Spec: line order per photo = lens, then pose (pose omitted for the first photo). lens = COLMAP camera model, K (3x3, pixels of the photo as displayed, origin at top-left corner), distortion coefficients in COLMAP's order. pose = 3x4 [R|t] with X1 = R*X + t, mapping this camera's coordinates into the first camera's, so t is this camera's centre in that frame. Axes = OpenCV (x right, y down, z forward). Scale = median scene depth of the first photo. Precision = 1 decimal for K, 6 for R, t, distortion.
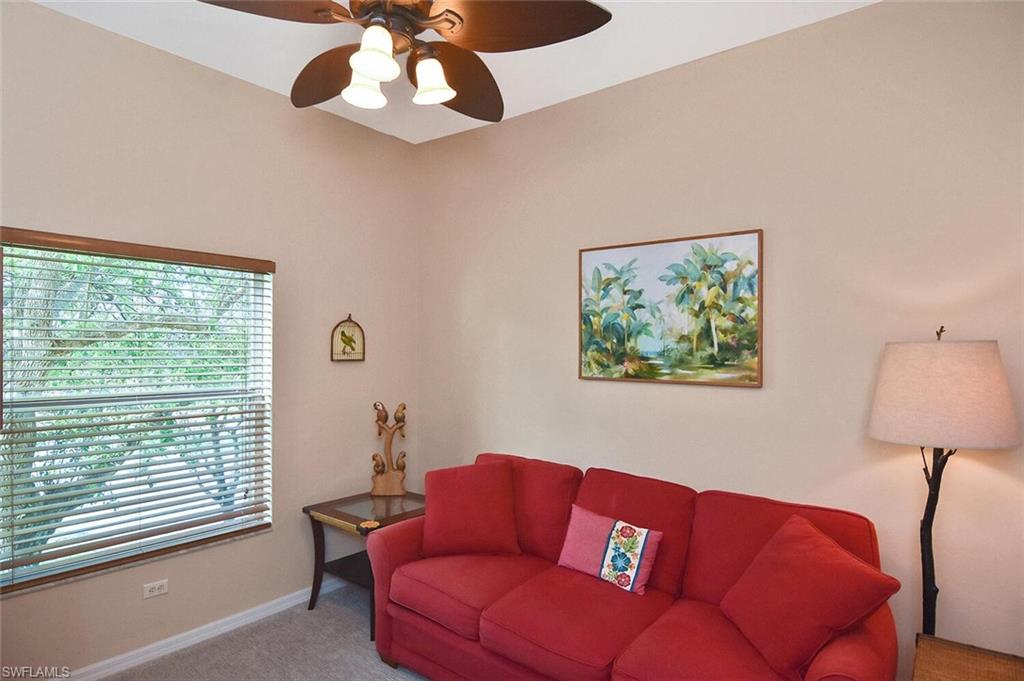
lens RADIAL K [[581.0, 0, 507.5], [0, 581.0, 346.0], [0, 0, 1]] dist [-0.002045, -0.000629]
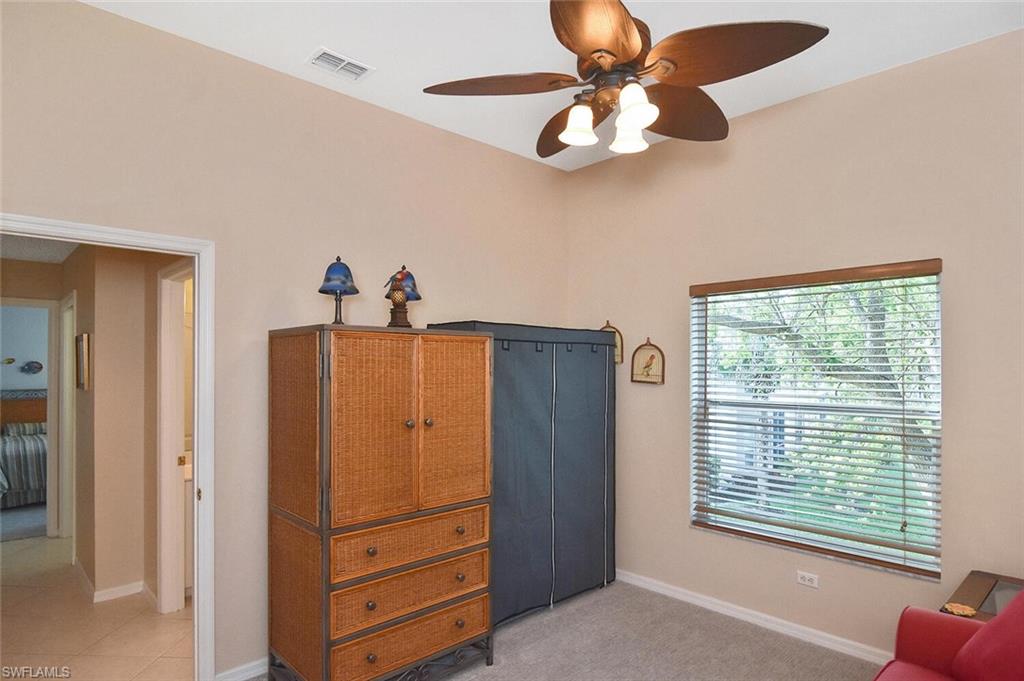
lens RADIAL K [[573.4, 0, 512.7], [0, 573.4, 362.3], [0, 0, 1]] dist [-0.001437, -0.001867]
pose [[-0.146203, -0.007343, -0.989227, 0.543972], [0.010206, 0.999908, -0.008931, 0.004284], [0.989202, -0.011402, -0.146114, 0.572721]]
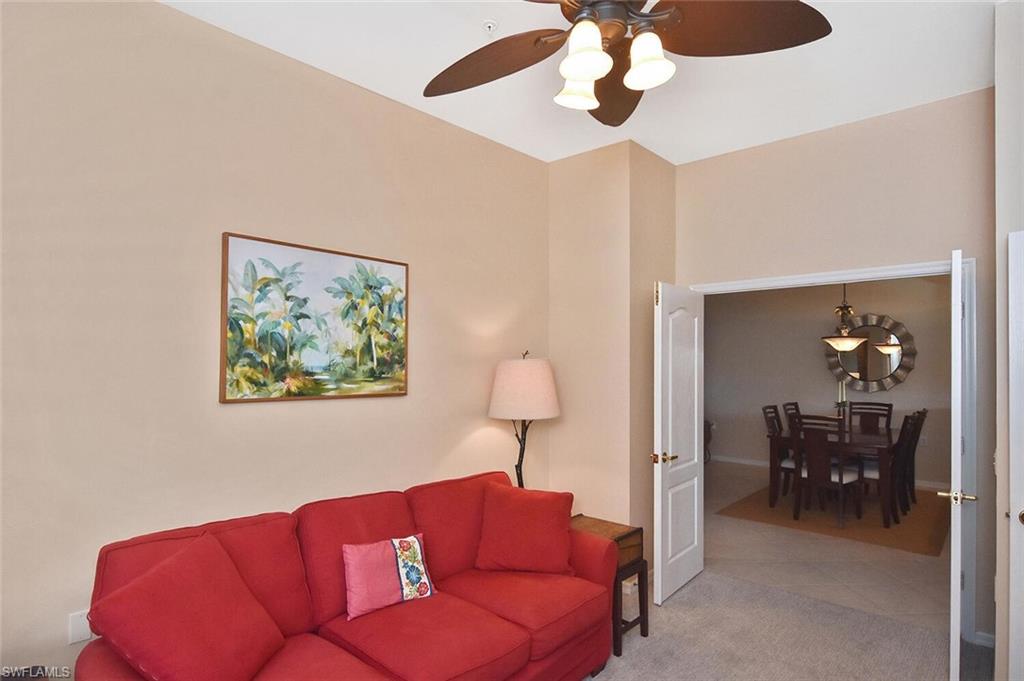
lens RADIAL K [[566.6, 0, 510.2], [0, 566.6, 356.1], [0, 0, 1]] dist [0.001356, 0.000187]
pose [[0.058089, 0.008220, 0.998278, -0.643570], [-0.010663, 0.999914, -0.007613, -0.002767], [-0.998254, -0.010202, 0.058172, 0.638891]]
